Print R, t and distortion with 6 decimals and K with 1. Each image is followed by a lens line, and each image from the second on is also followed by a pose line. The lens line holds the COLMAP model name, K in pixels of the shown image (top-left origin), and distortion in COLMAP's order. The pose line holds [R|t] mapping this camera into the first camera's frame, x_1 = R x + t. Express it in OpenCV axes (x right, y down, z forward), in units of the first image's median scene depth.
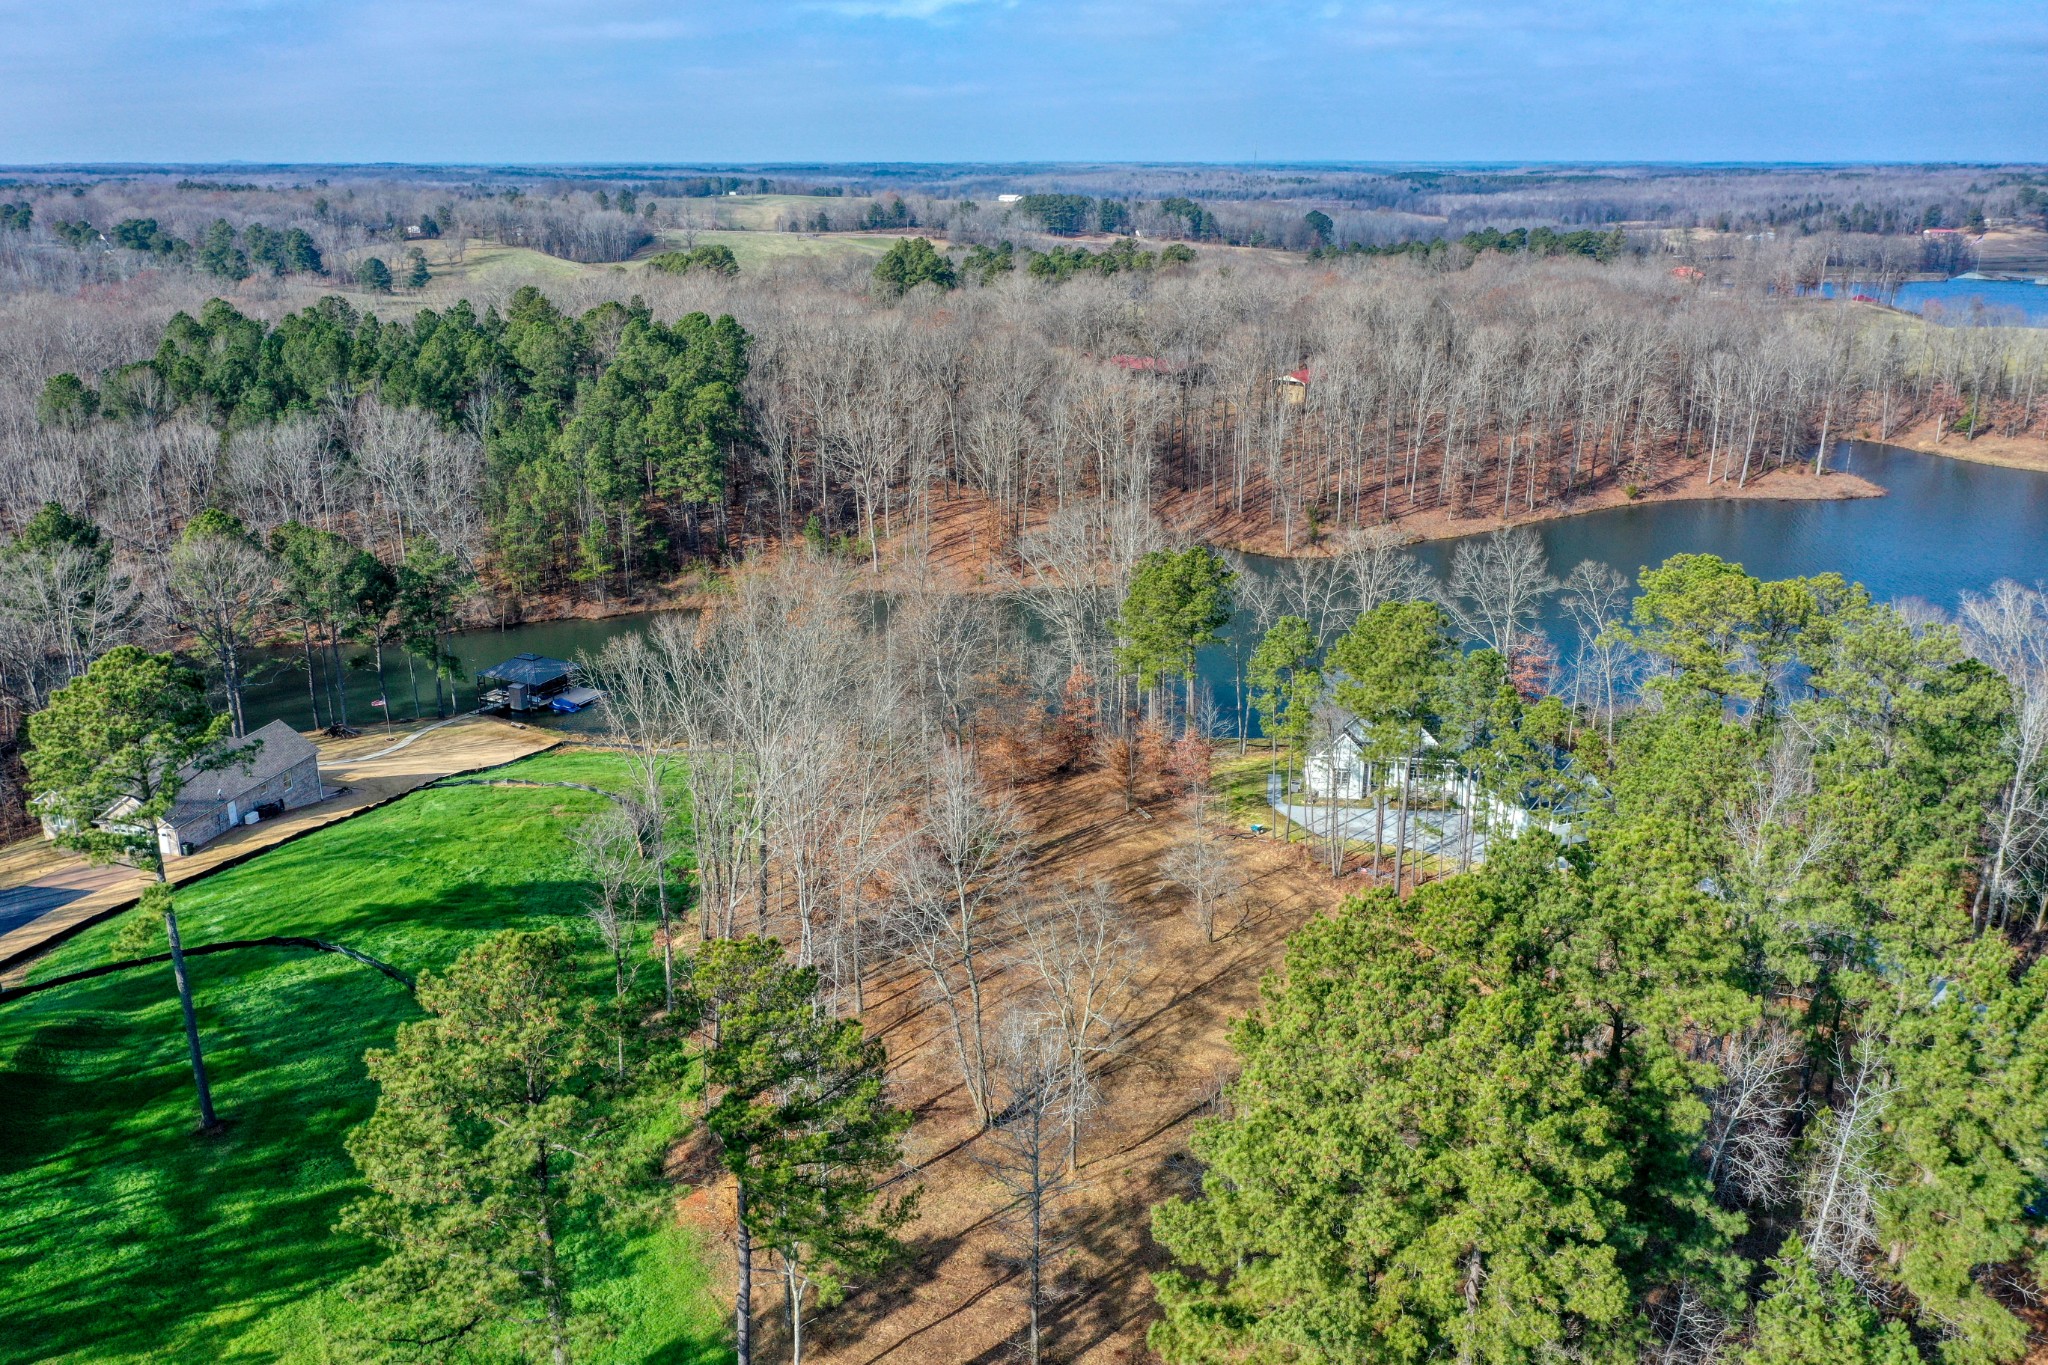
lens RADIAL K [[1619.9, 0, 1024.0], [0, 1619.9, 682.5], [0, 0, 1]] dist [0.007506, -0.007433]
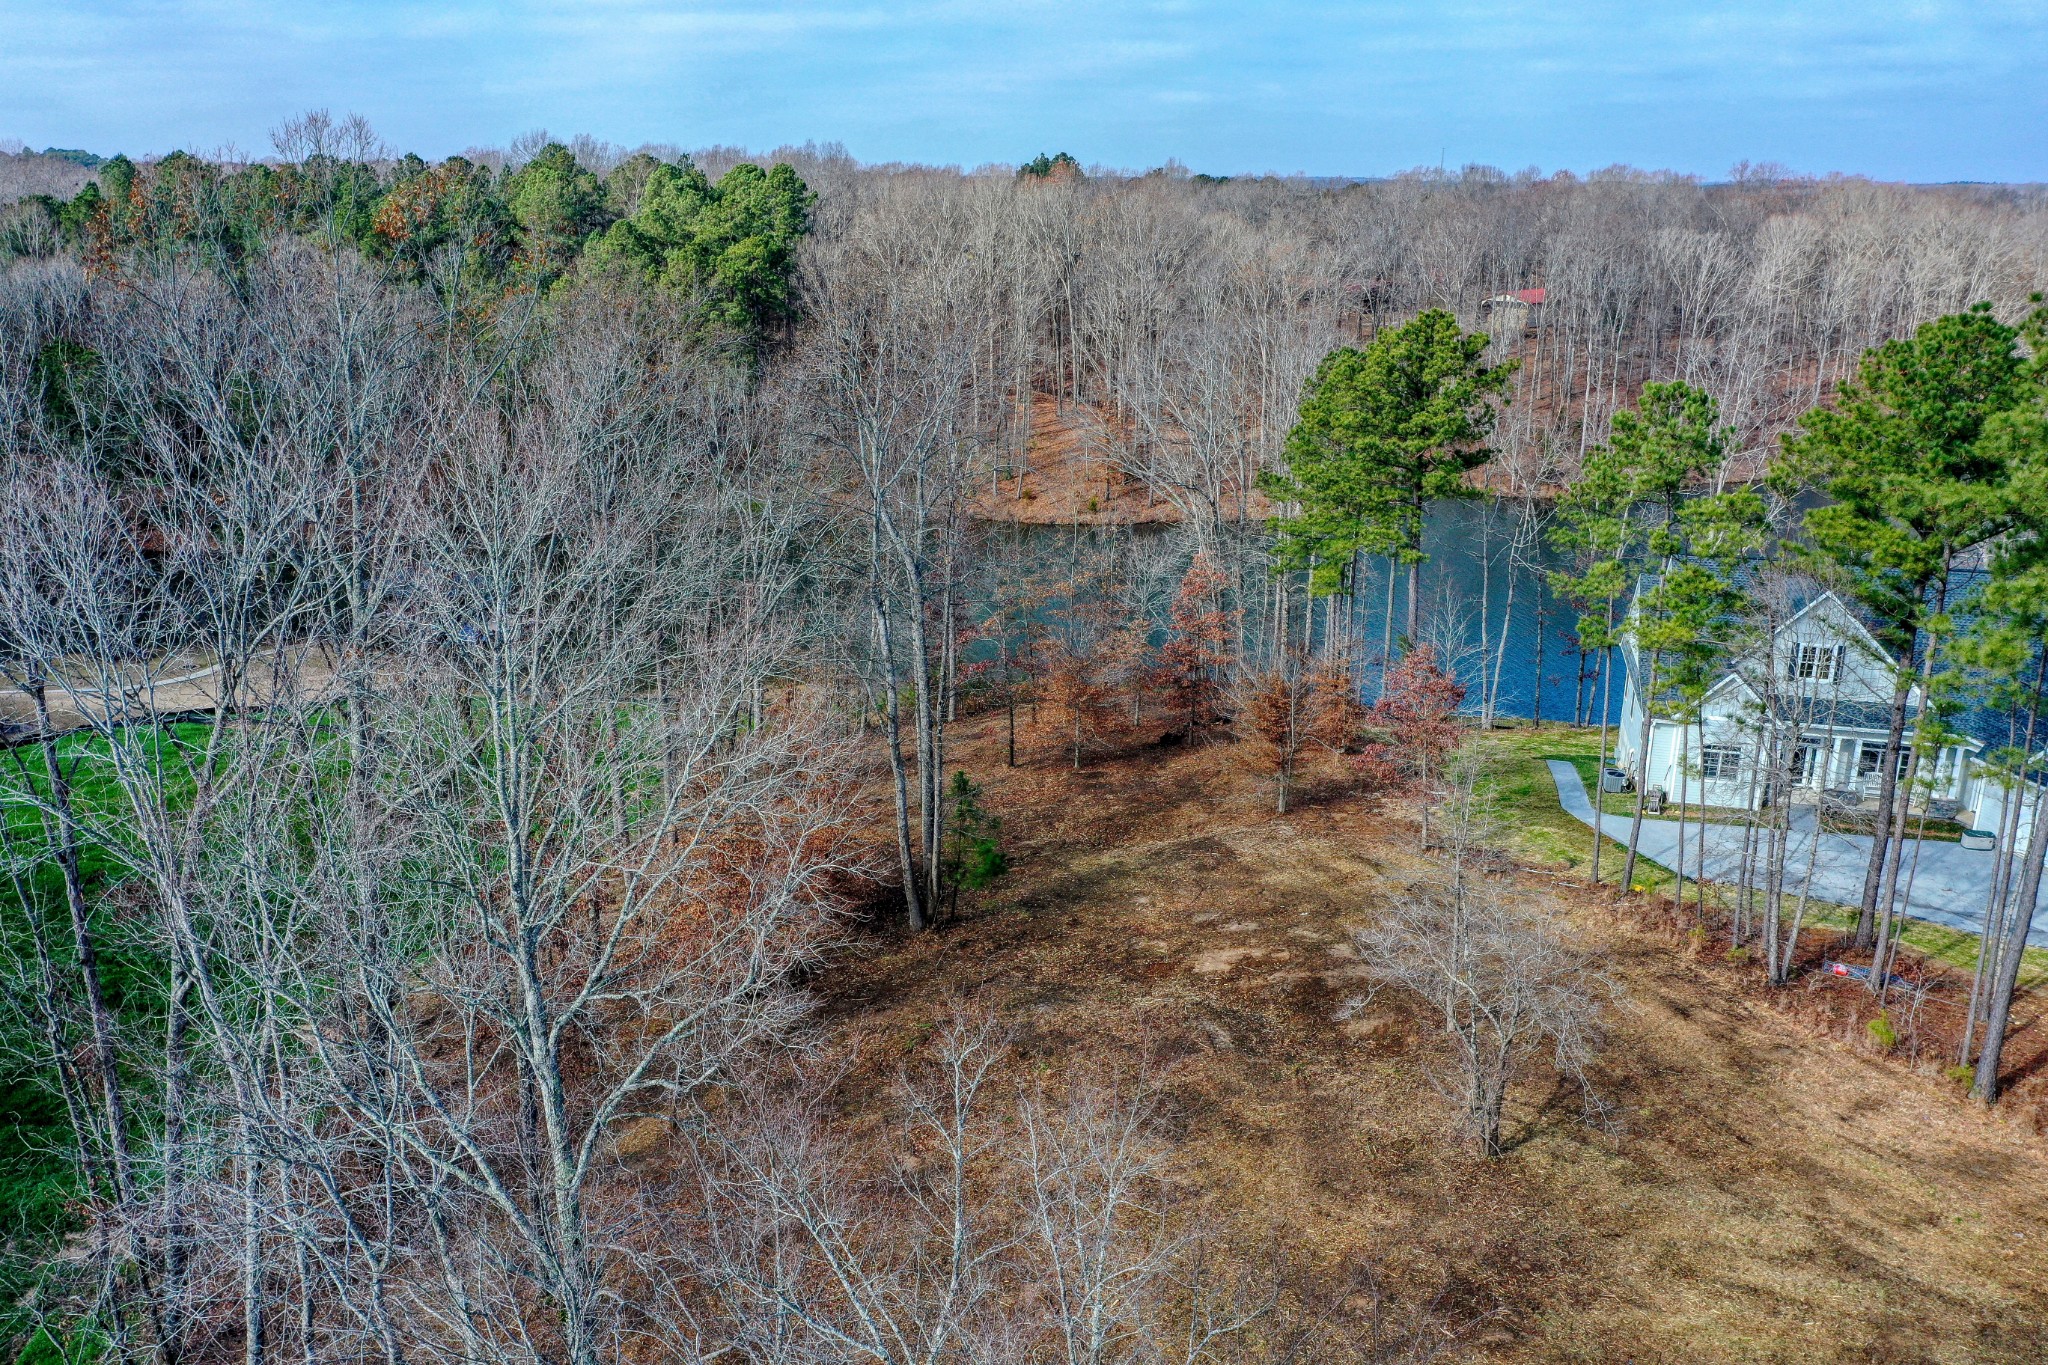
lens RADIAL K [[1615.6, 0, 1019.4], [0, 1615.6, 676.4], [0, 0, 1]] dist [0.001879, -0.007011]
pose [[0.994278, 0.036442, -0.100415, 0.018259], [-0.037832, 0.999212, -0.011966, 0.027099], [0.099900, 0.015697, 0.994874, 0.281976]]
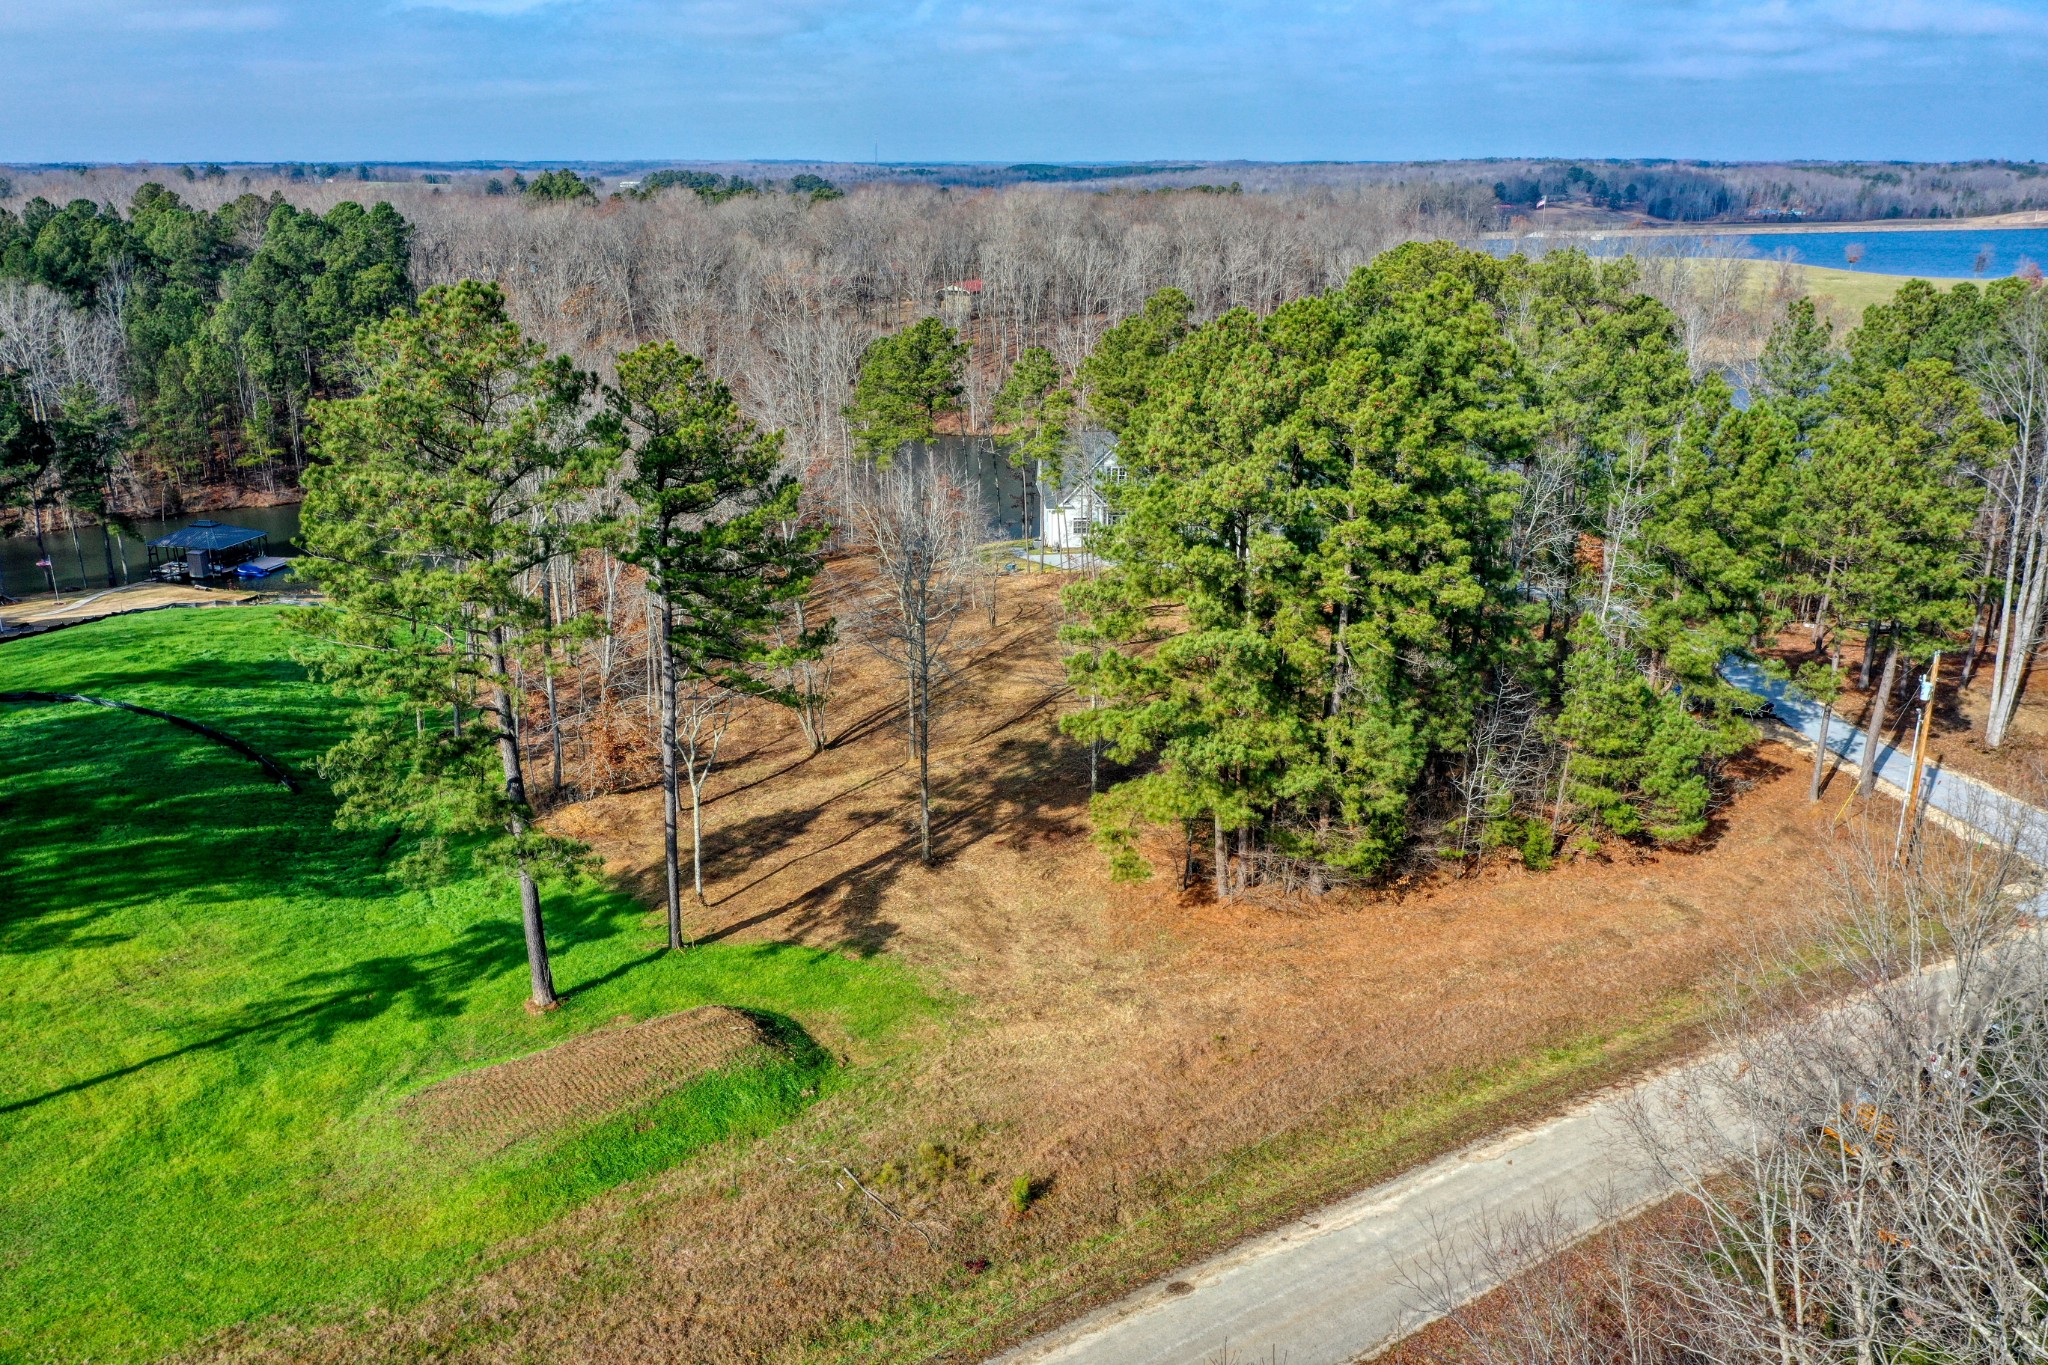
lens RADIAL K [[1615.6, 0, 1019.4], [0, 1615.6, 676.4], [0, 0, 1]] dist [0.001879, -0.007011]
pose [[0.975374, -0.068905, 0.209517, -0.041147], [0.069662, 0.997564, 0.003776, 0.086946], [-0.209266, 0.010912, 0.977798, -0.010839]]
